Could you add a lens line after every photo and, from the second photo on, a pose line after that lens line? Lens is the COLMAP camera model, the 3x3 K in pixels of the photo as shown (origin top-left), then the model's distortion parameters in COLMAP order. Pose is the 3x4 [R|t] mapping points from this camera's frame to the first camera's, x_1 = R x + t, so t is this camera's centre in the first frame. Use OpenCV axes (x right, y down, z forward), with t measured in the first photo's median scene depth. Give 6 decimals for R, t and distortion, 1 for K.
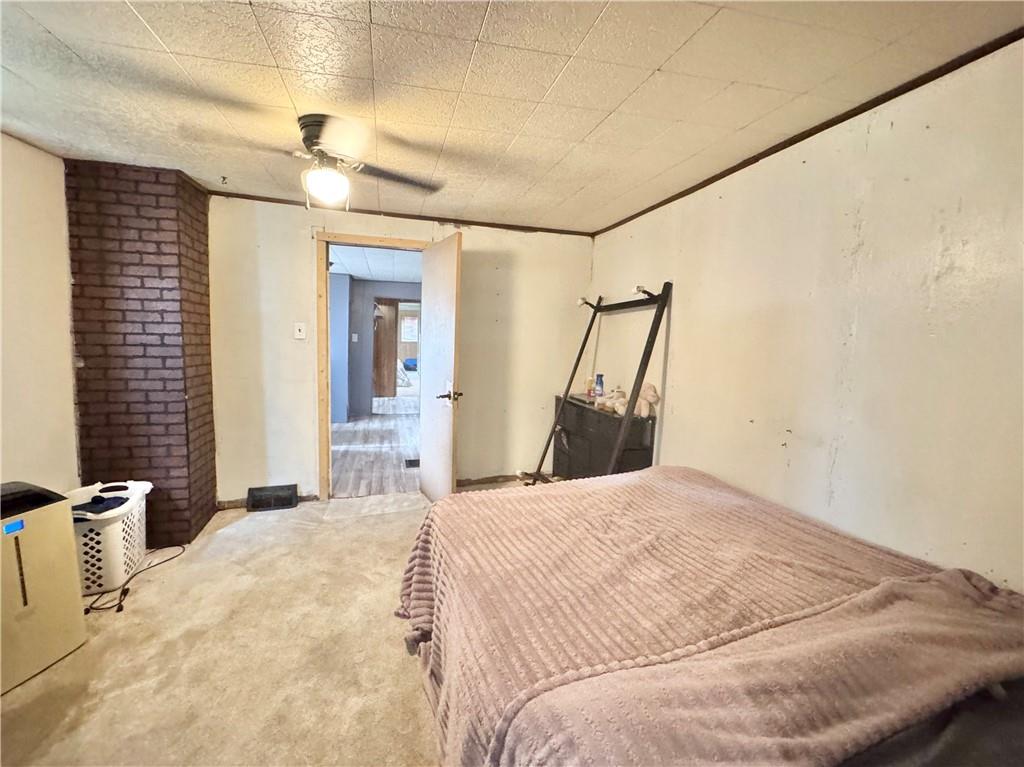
lens RADIAL K [[409.1, 0, 511.7], [0, 409.1, 380.7], [0, 0, 1]] dist [0.001519, 0.000963]
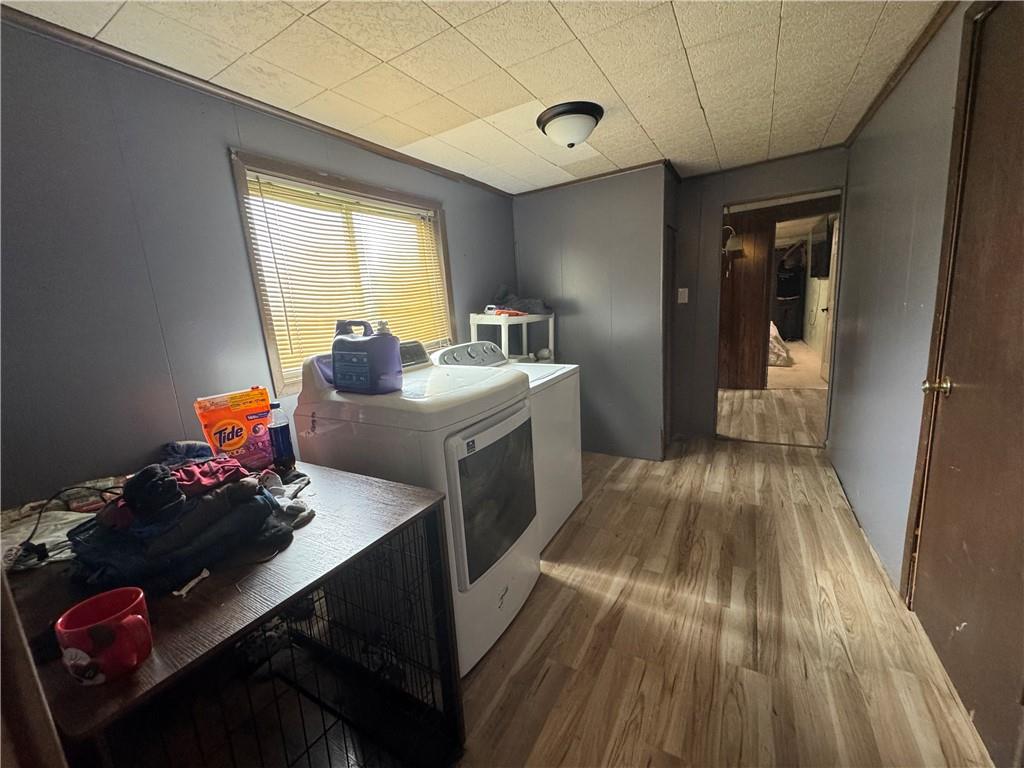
lens RADIAL K [[409.1, 0, 507.6], [0, 409.1, 379.1], [0, 0, 1]] dist [0.001519, 0.000963]
pose [[0.673958, 0.049574, -0.737105, -0.113034], [0.019173, 0.996236, 0.084533, -0.036622], [0.738521, -0.071105, 0.670471, 0.375661]]
